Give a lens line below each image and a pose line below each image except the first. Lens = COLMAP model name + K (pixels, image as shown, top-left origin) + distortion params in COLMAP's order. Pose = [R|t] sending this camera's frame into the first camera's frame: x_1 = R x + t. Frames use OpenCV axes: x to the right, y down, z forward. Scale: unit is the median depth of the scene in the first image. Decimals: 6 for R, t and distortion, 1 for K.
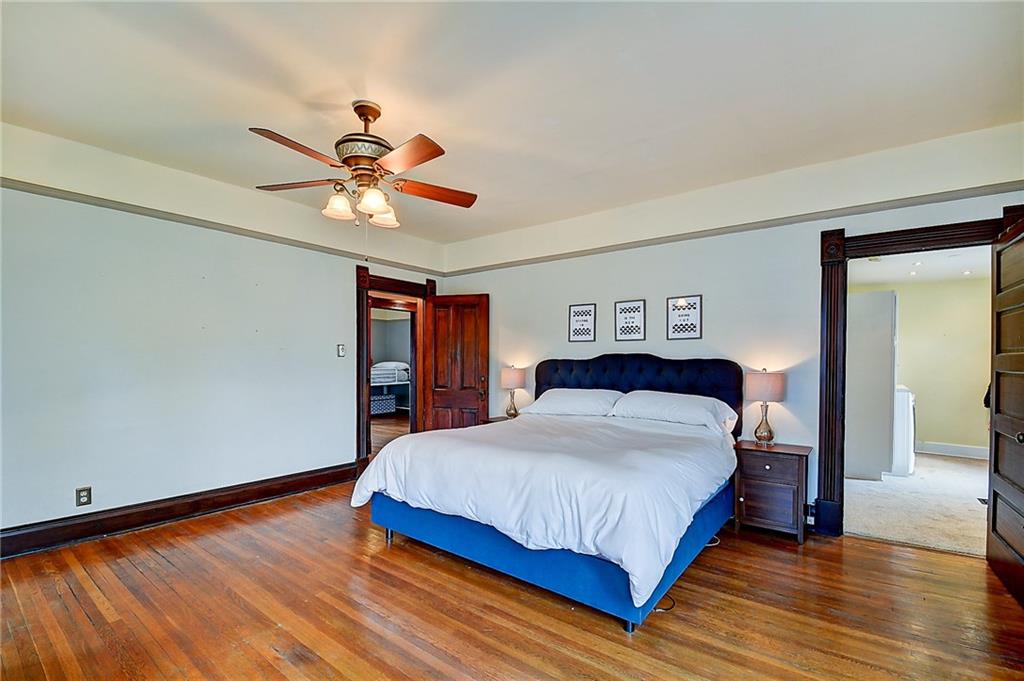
lens RADIAL K [[464.7, 0, 498.8], [0, 464.7, 352.6], [0, 0, 1]] dist [0.003919, -0.008562]
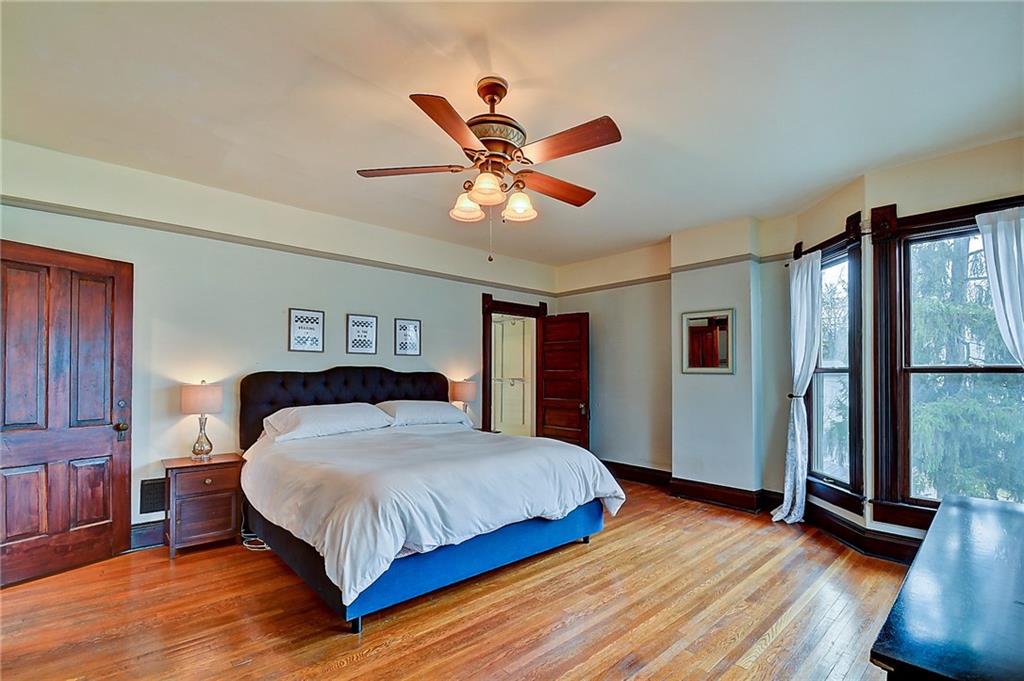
lens RADIAL K [[464.7, 0, 507.5], [0, 464.7, 371.0], [0, 0, 1]] dist [0.003919, -0.008562]
pose [[0.151371, 0.002912, 0.988473, -0.687357], [-0.019185, 0.999816, -0.000007, 0.005564], [-0.988291, -0.018963, 0.151399, 0.527287]]
